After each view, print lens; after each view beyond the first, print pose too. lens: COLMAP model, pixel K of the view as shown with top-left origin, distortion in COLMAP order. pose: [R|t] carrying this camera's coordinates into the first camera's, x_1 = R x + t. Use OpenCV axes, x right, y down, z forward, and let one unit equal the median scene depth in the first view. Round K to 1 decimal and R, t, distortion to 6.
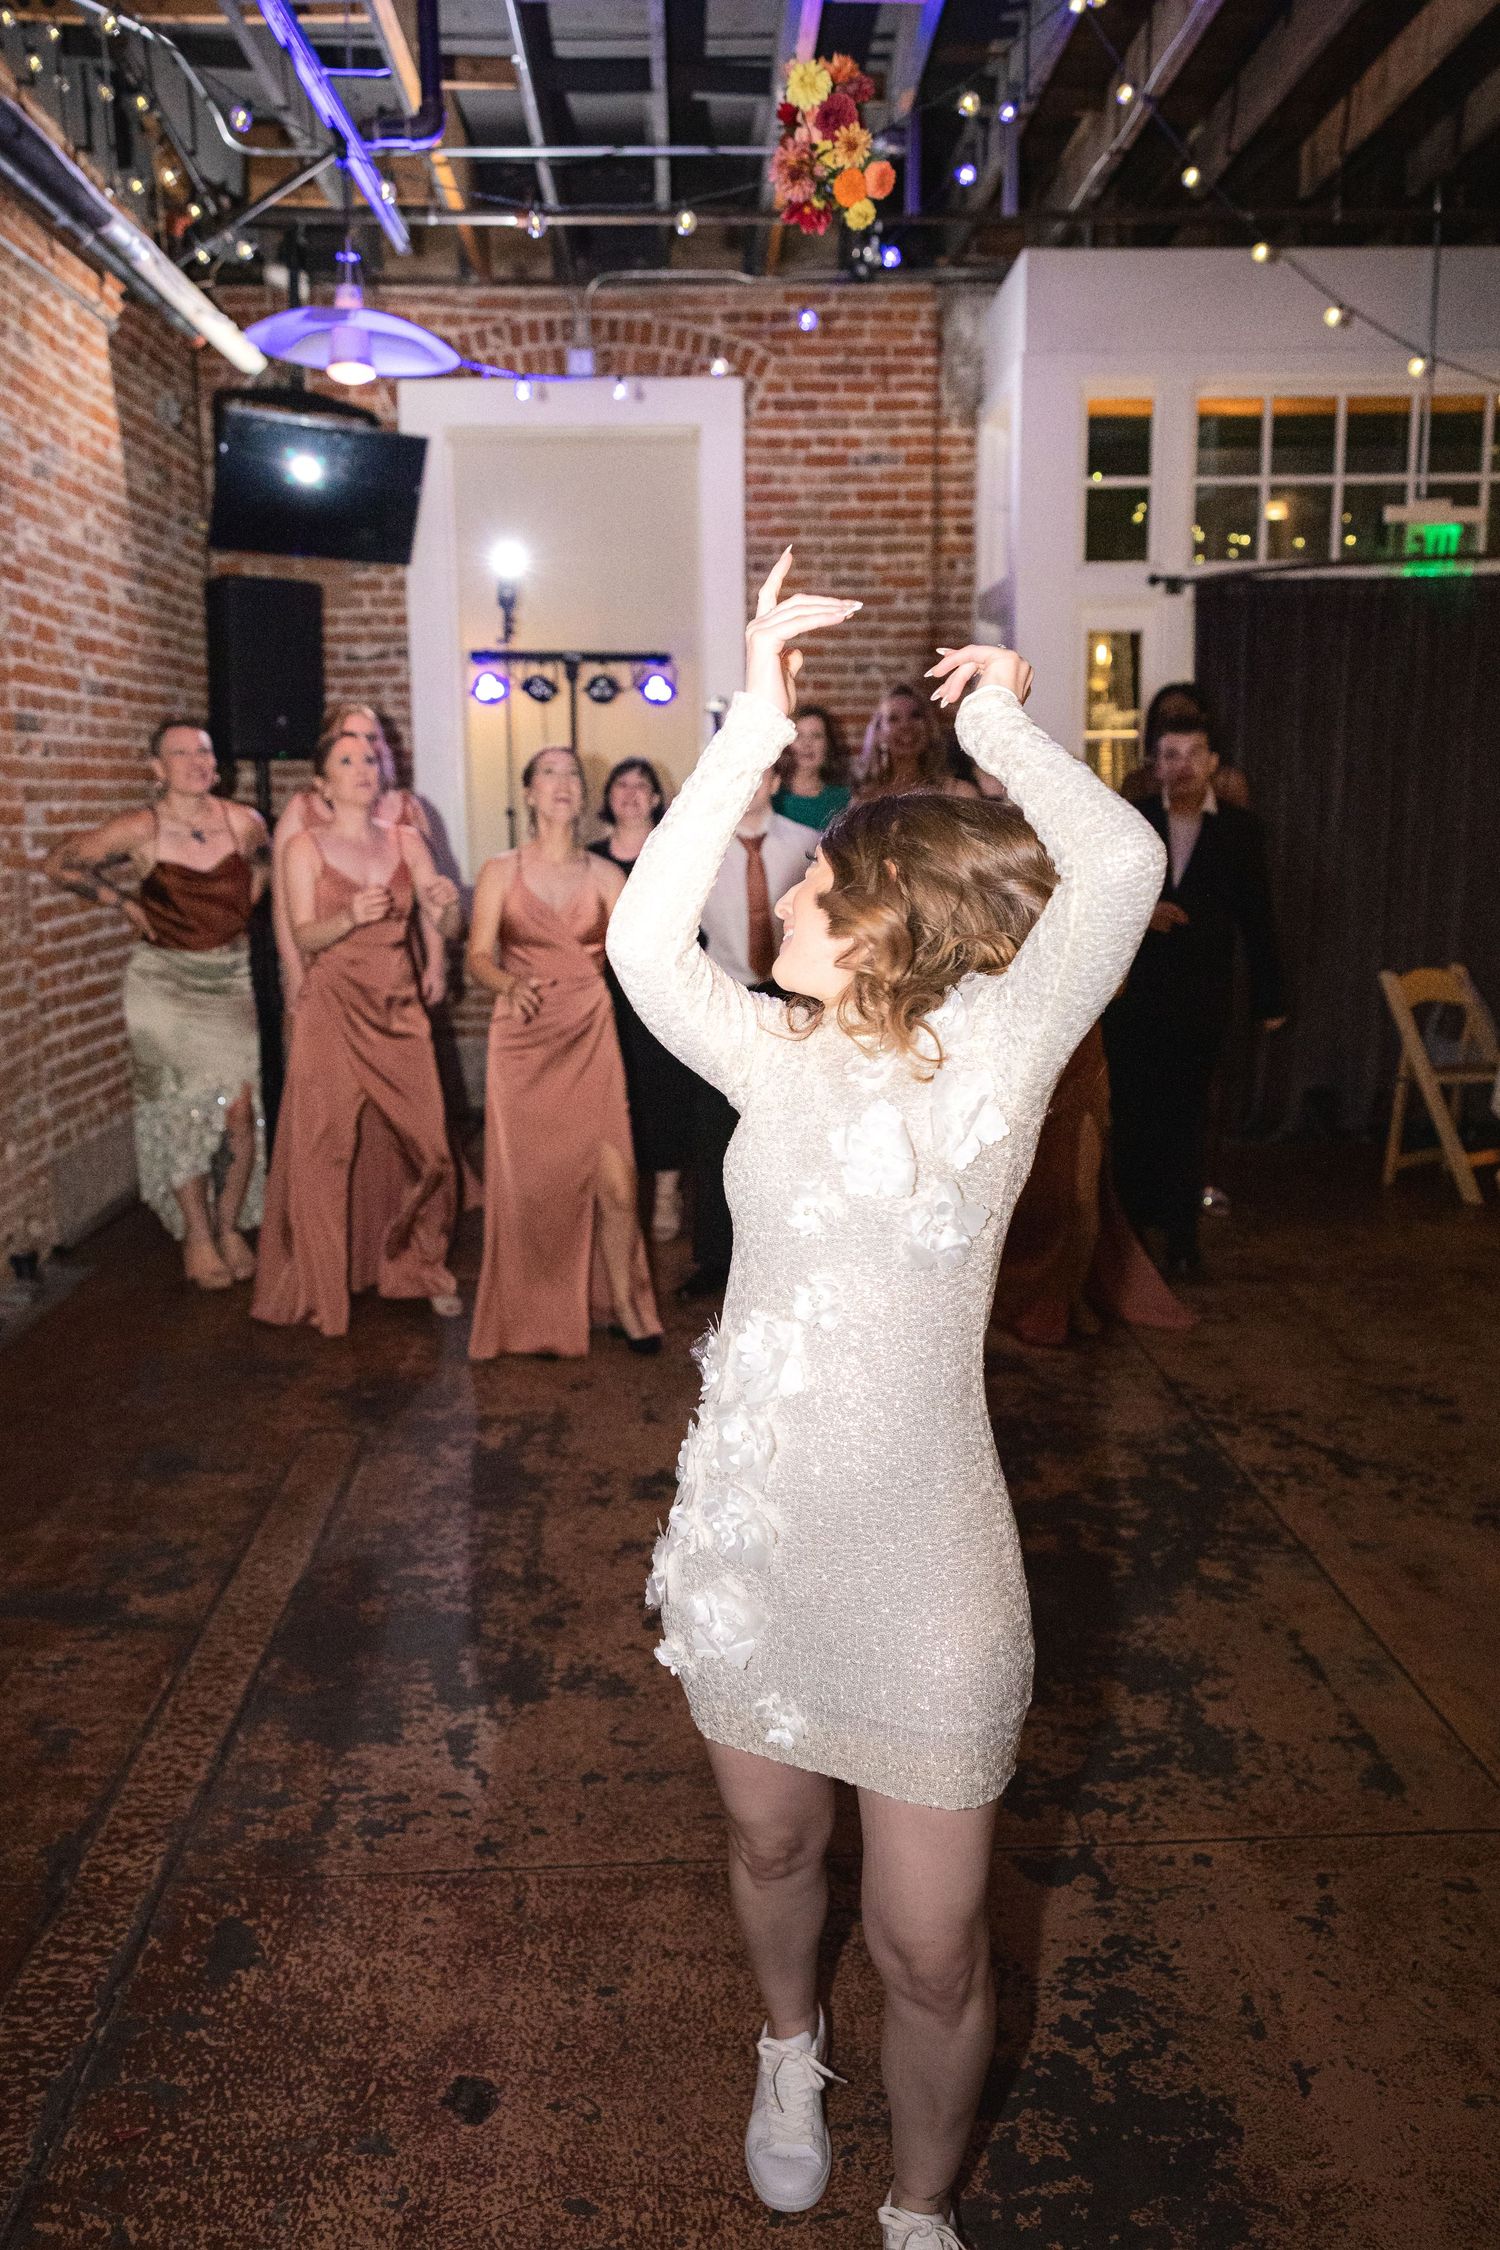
lens RADIAL K [[1646.8, 0, 711.7], [0, 1646.8, 1095.5], [0, 0, 1]] dist [-0.014395, 0.025117]
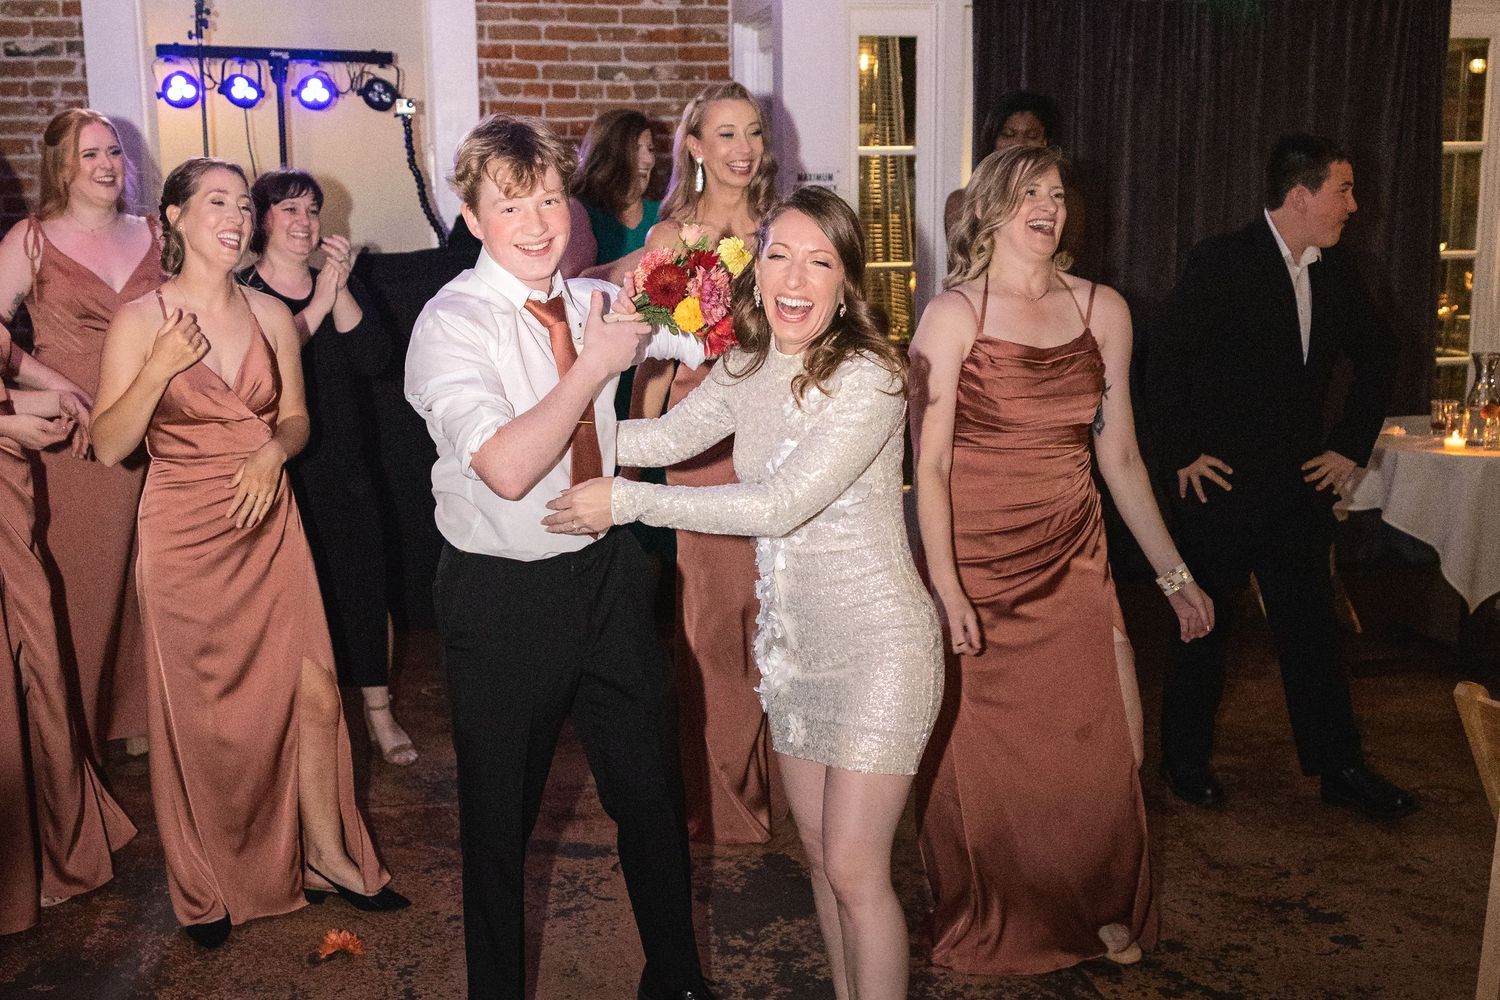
lens RADIAL K [[1672.8, 0, 707.0], [0, 1672.8, 523.7], [0, 0, 1]] dist [0.001284, 0.000000]
pose [[0.986694, -0.029224, 0.159942, -0.011380], [0.027987, 0.999558, 0.009978, -0.024062], [-0.160163, -0.005369, 0.987076, 0.100630]]
